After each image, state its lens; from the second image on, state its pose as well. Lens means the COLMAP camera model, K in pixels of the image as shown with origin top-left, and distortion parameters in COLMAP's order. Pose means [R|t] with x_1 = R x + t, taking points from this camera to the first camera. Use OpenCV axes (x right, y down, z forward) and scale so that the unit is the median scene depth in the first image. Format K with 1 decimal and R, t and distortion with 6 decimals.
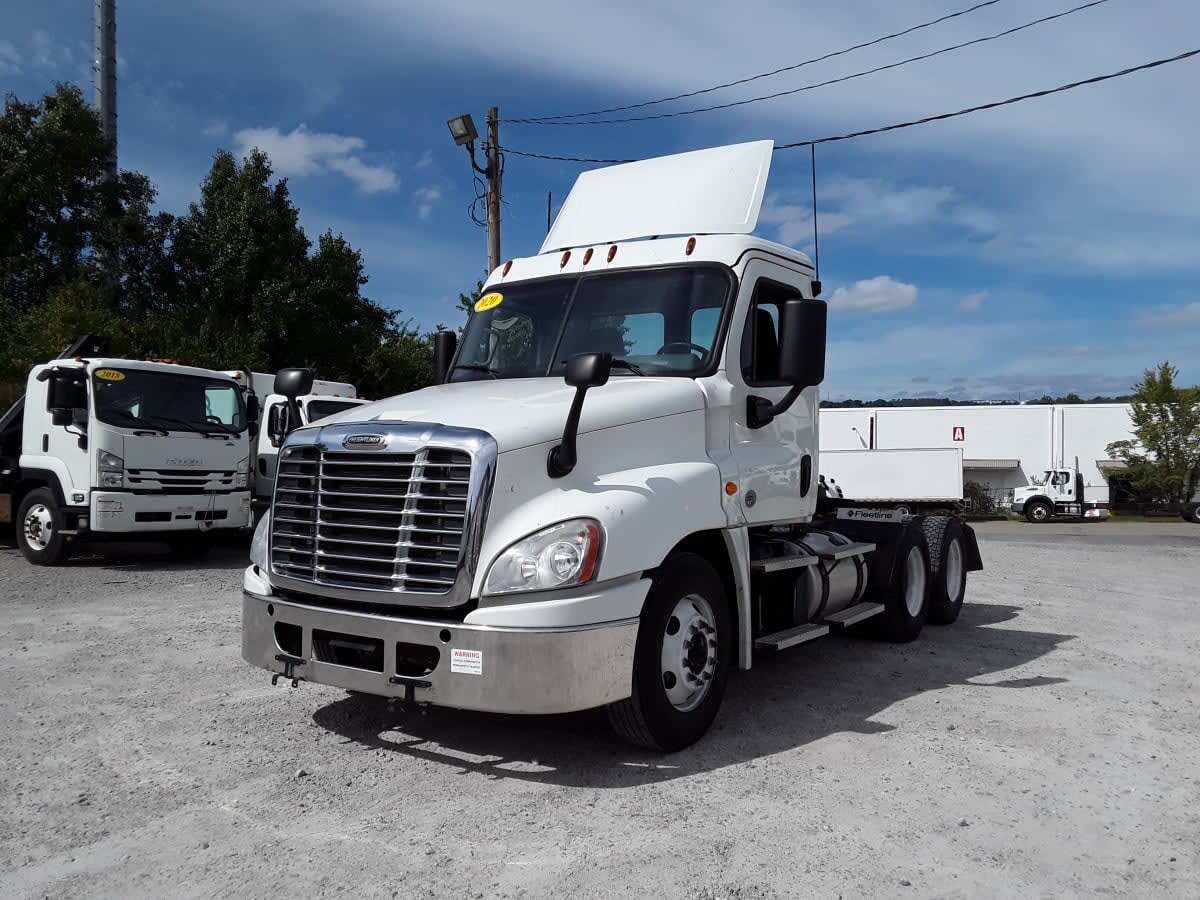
lens RADIAL K [[1051.2, 0, 600.3], [0, 1051.2, 457.7], [0, 0, 1]] dist [-0.014833, -0.001687]
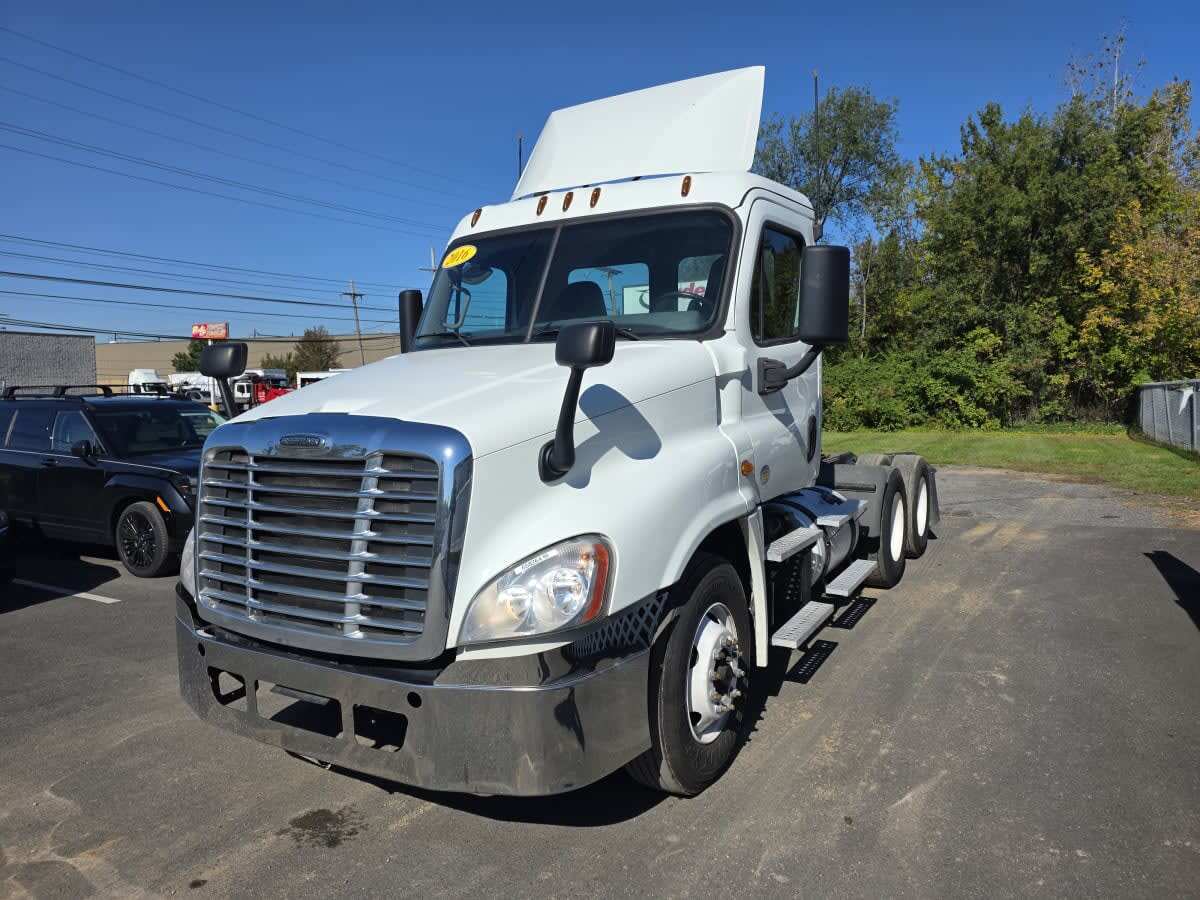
lens RADIAL K [[829.8, 0, 591.1], [0, 829.8, 437.2], [0, 0, 1]] dist [-0.023516, 0.011042]
pose [[0.998539, -0.036804, 0.039555, -0.033097], [0.034071, 0.997125, 0.067687, -0.052755], [-0.041932, -0.066241, 0.996922, 0.374925]]
